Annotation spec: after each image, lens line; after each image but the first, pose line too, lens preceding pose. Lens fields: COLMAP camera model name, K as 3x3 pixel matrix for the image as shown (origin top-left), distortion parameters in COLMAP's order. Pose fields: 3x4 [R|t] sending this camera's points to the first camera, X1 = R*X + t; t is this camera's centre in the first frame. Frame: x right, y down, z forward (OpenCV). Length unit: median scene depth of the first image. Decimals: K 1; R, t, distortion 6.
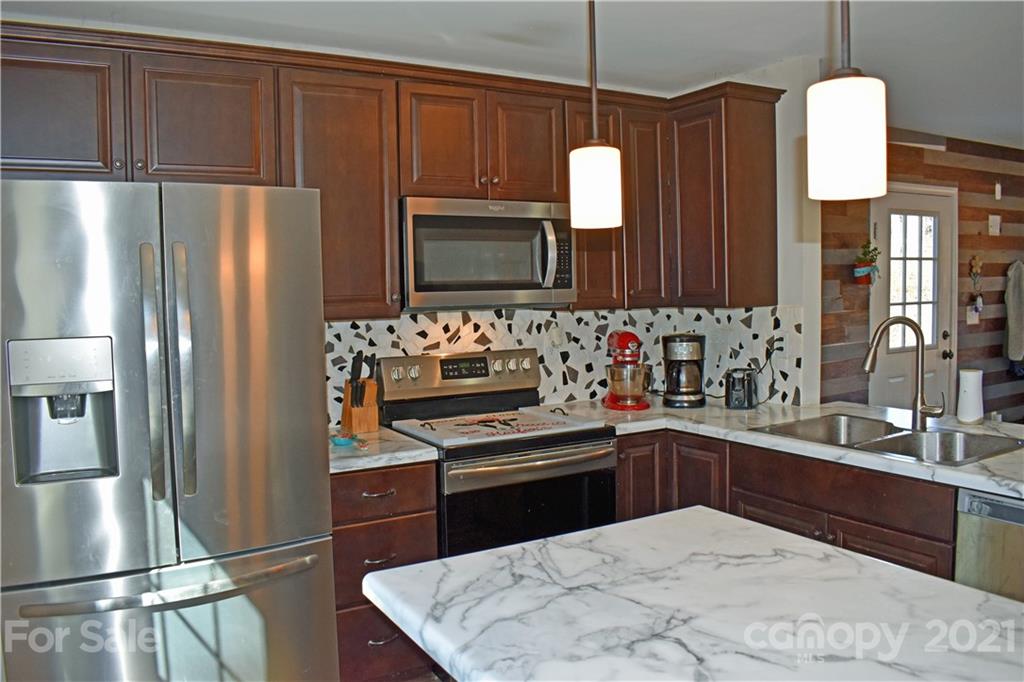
lens RADIAL K [[804.9, 0, 512.0], [0, 804.9, 341.0], [0, 0, 1]] dist [-0.090307, 0.005448]
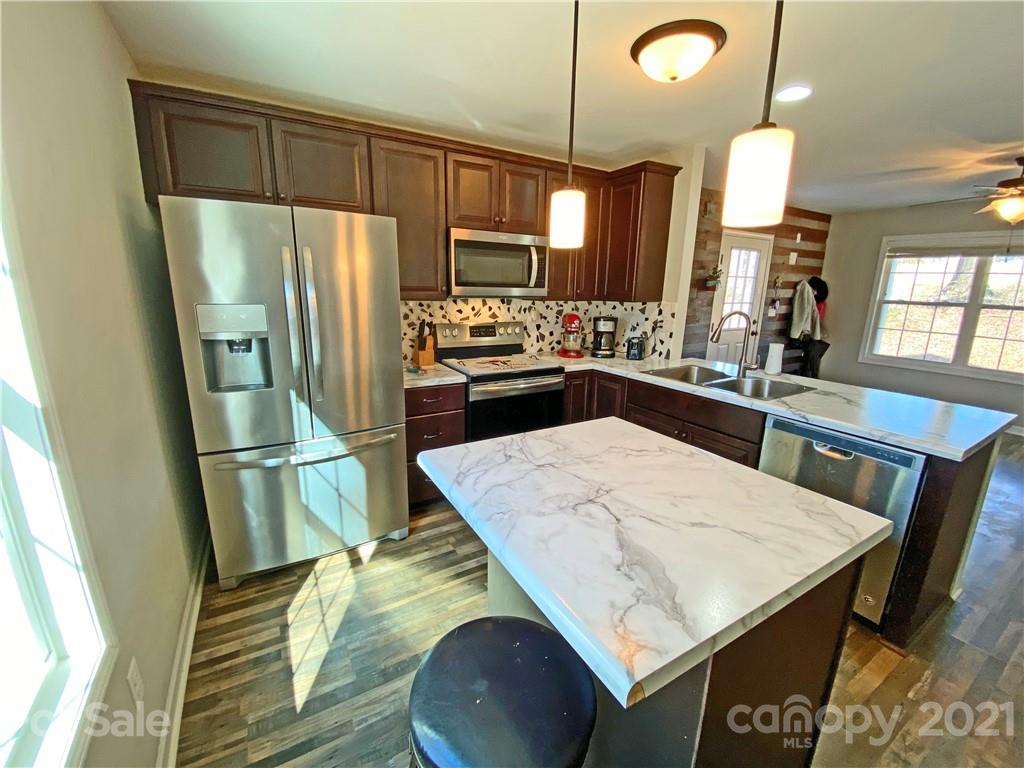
lens RADIAL K [[412.2, 0, 509.4], [0, 412.2, 386.7], [0, 0, 1]] dist [0.054281, -0.043105]
pose [[0.999279, 0.037383, 0.006627, -0.000743], [-0.037965, 0.985149, 0.167451, -0.001046], [-0.000269, -0.167582, 0.985858, 0.067746]]
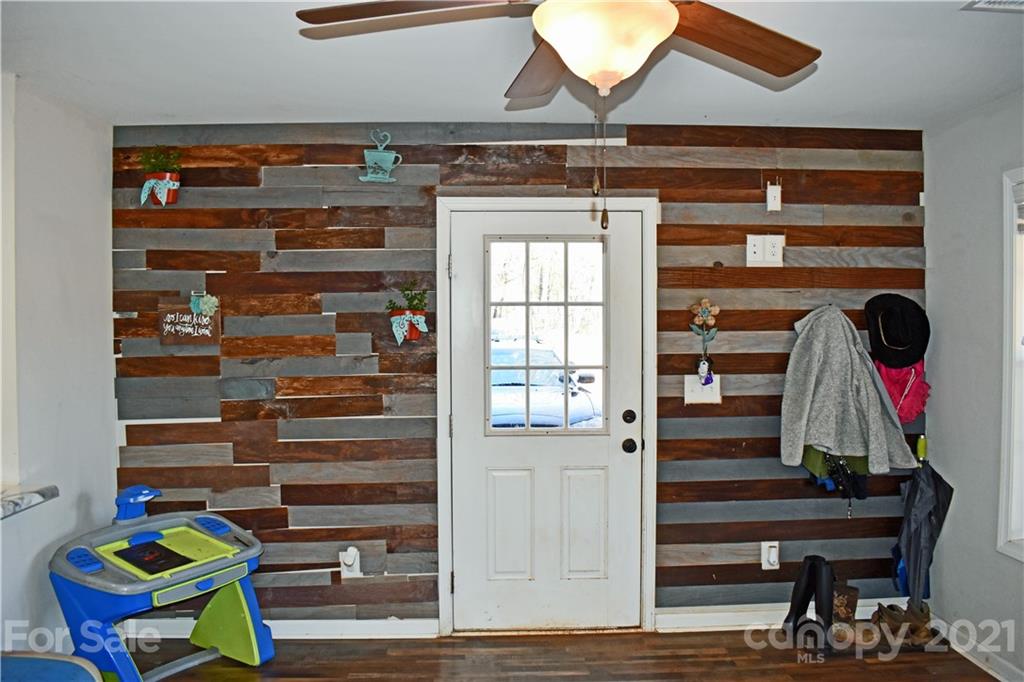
lens RADIAL K [[805.0, 0, 512.0], [0, 805.0, 341.0], [0, 0, 1]] dist [-0.123416, 0.072660]
pose [[0.875845, 0.028974, -0.481722, 1.266648], [-0.047988, 0.998478, -0.027195, -0.077342], [0.480201, 0.046935, 0.875902, 0.546152]]
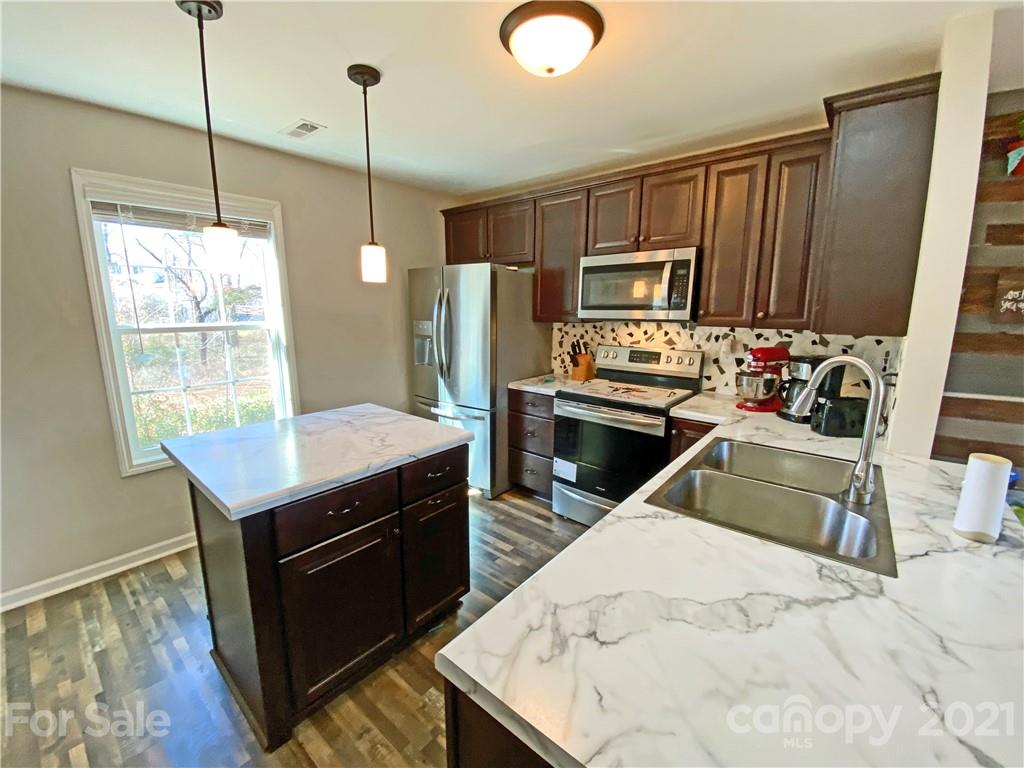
lens RADIAL K [[412.2, 0, 509.4], [0, 412.2, 386.7], [0, 0, 1]] dist [0.054281, -0.043105]
pose [[0.329444, 0.200159, -0.922715, 0.651280], [-0.075407, 0.979727, 0.185603, -0.044520], [0.941159, 0.008433, 0.337859, 0.445904]]
